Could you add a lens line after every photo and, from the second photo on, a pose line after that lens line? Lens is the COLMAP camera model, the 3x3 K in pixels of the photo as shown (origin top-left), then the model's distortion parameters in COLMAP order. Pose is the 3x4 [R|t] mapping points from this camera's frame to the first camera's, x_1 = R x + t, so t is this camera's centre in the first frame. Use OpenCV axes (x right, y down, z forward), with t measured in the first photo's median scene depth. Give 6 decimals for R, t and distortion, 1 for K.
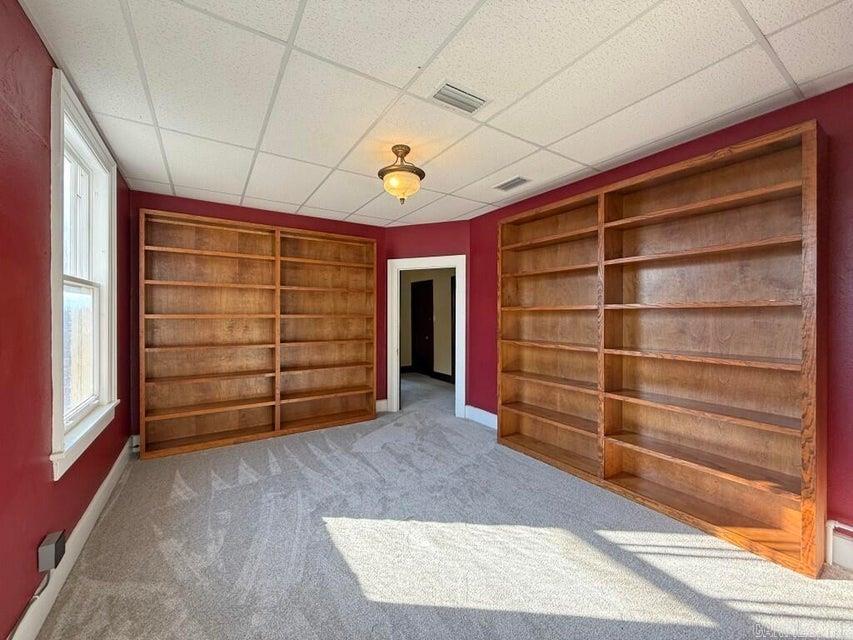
lens RADIAL K [[343.1, 0, 428.1], [0, 343.1, 318.5], [0, 0, 1]] dist [0.001756, 0.000235]
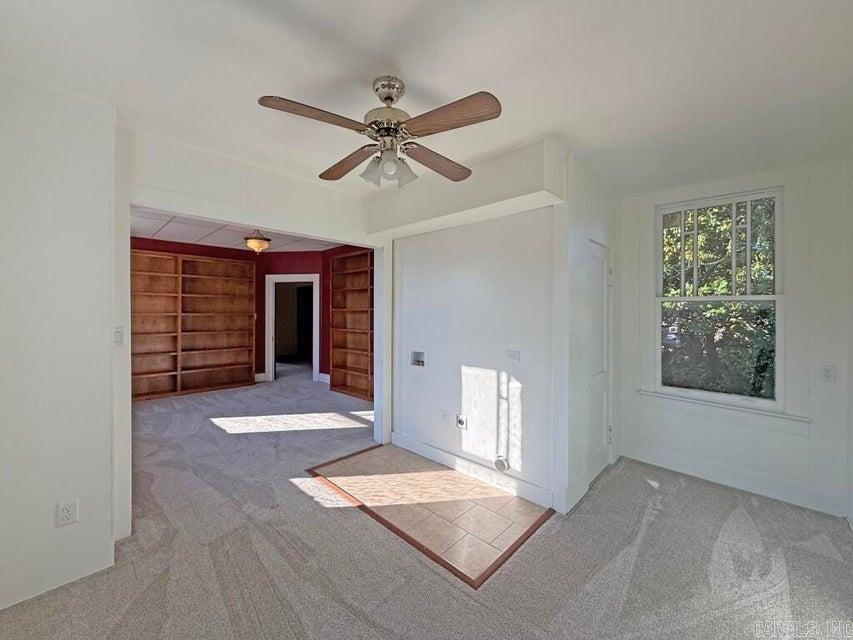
lens RADIAL K [[343.1, 0, 425.2], [0, 343.1, 312.3], [0, 0, 1]] dist [0.001756, 0.000235]
pose [[0.973138, 0.000101, 0.230223, 0.248947], [0.003478, 0.999879, -0.015142, 0.010566], [-0.230197, 0.015536, 0.973020, -0.677085]]
